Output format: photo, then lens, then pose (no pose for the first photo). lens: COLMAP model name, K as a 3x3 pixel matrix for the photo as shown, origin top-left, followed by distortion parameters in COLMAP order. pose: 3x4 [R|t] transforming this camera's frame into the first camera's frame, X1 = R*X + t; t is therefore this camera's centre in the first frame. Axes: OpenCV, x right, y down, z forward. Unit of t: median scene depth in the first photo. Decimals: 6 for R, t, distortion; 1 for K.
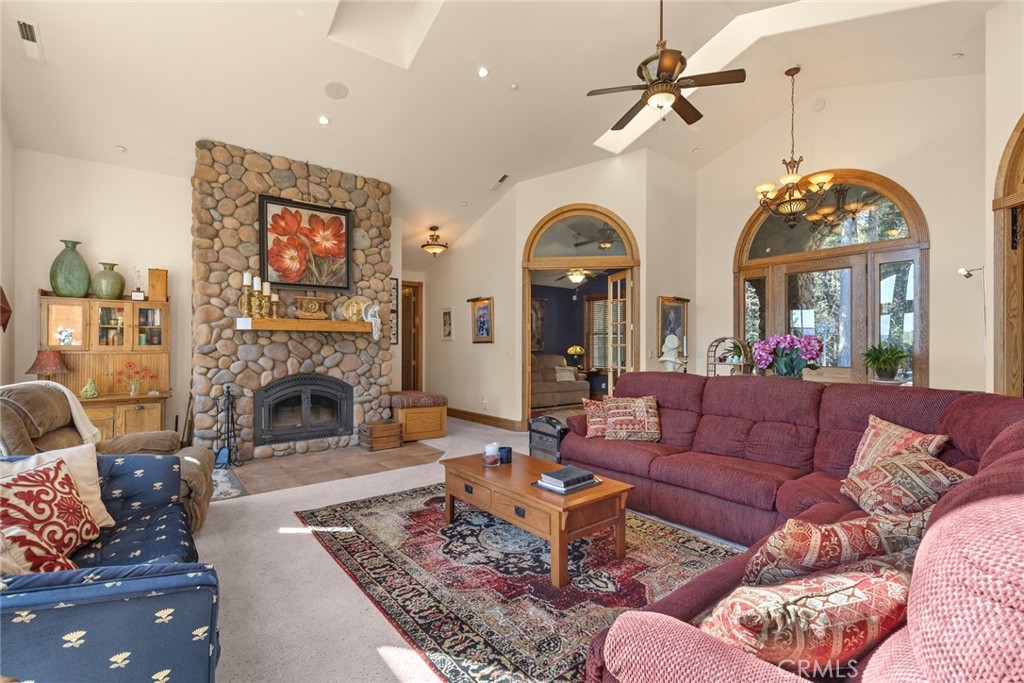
lens RADIAL K [[457.3, 0, 508.7], [0, 457.3, 345.2], [0, 0, 1]] dist [0.004296, 0.000320]
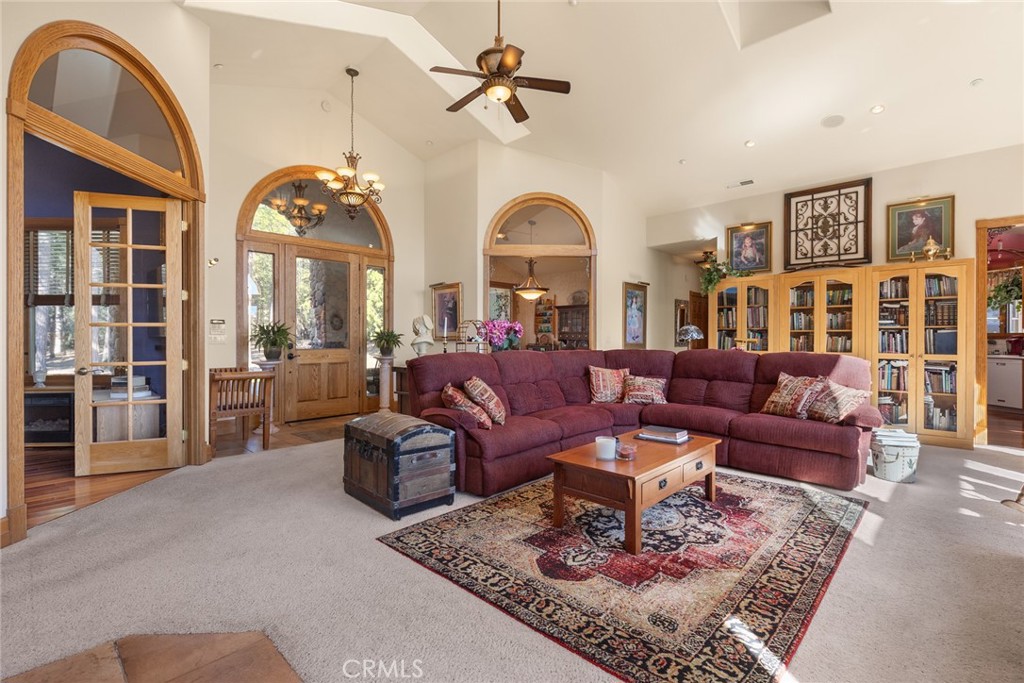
lens RADIAL K [[457.3, 0, 508.7], [0, 457.3, 345.2], [0, 0, 1]] dist [0.004296, 0.000320]
pose [[-0.136885, -0.023054, 0.990319, -1.011003], [-0.012602, 0.999689, 0.021530, 0.026412], [-0.990507, -0.009533, -0.137133, 1.554113]]
